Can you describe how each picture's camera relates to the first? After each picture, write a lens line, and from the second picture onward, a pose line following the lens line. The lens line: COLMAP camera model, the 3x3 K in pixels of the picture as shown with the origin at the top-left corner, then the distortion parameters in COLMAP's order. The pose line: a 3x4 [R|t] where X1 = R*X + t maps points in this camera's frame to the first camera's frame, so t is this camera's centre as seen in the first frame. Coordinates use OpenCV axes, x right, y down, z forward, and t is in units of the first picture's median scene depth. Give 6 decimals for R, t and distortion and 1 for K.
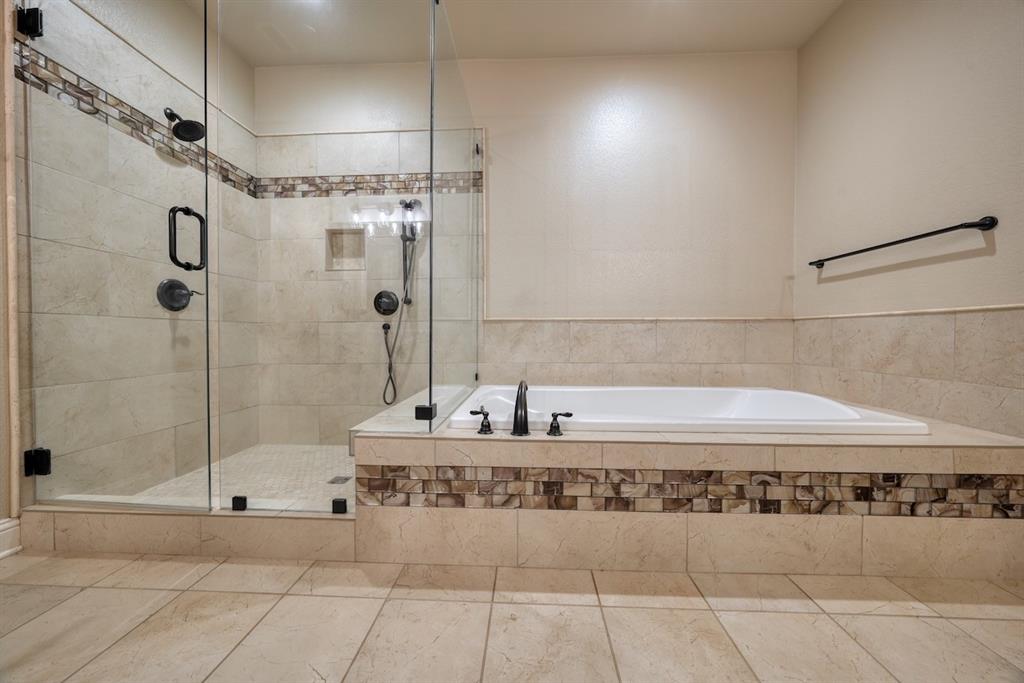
lens RADIAL K [[346.2, 0, 512.2], [0, 346.2, 337.7], [0, 0, 1]] dist [-0.009098, -0.000050]
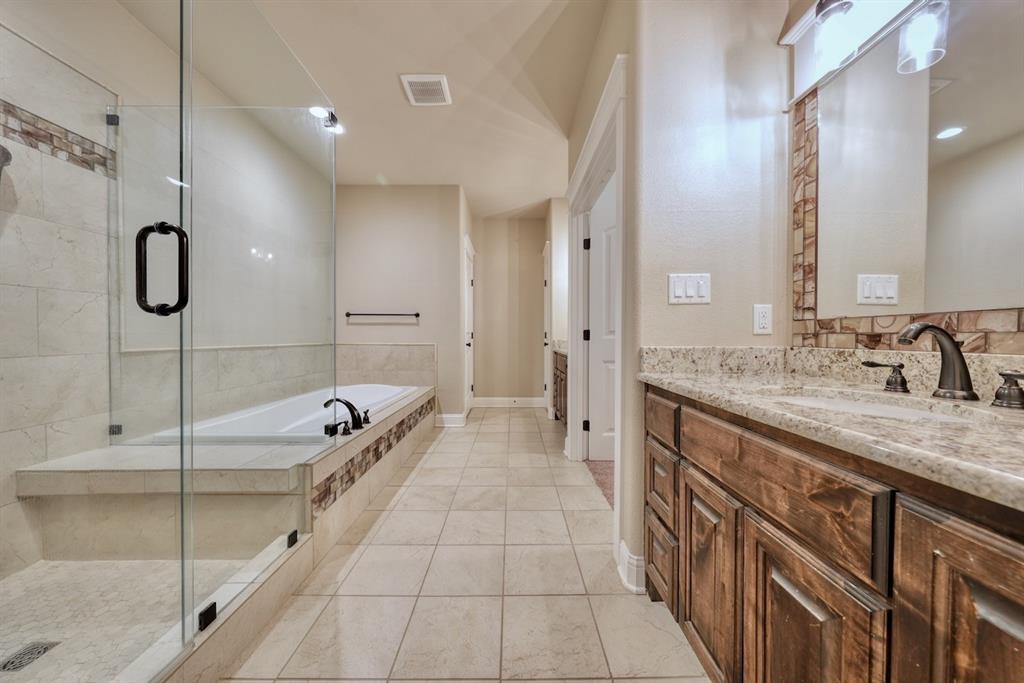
lens RADIAL K [[346.2, 0, 512.2], [0, 346.2, 339.8], [0, 0, 1]] dist [-0.009098, -0.000050]
pose [[-0.049367, -0.008092, 0.998748, -1.002404], [0.004942, 0.999953, 0.008347, -0.092541], [-0.998768, 0.005348, -0.049325, 0.218033]]
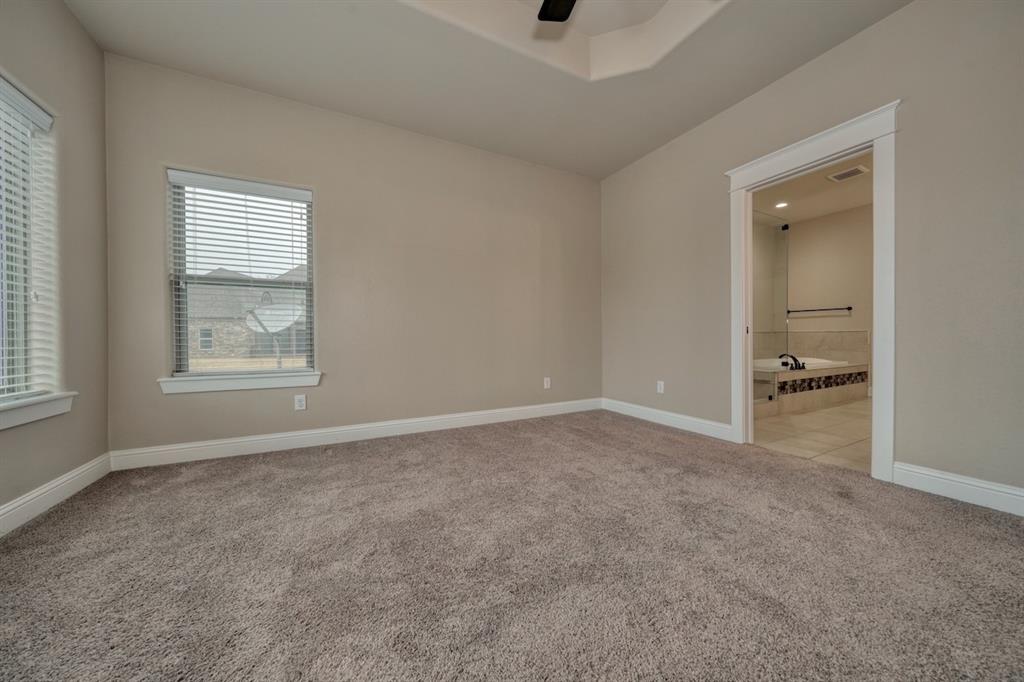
lens RADIAL K [[346.2, 0, 513.2], [0, 346.2, 341.3], [0, 0, 1]] dist [-0.009098, -0.000050]
pose [[0.865941, -0.012025, 0.500002, -2.376166], [0.011197, 0.999926, 0.004657, -0.019762], [-0.500021, 0.001566, 0.866012, -0.271339]]
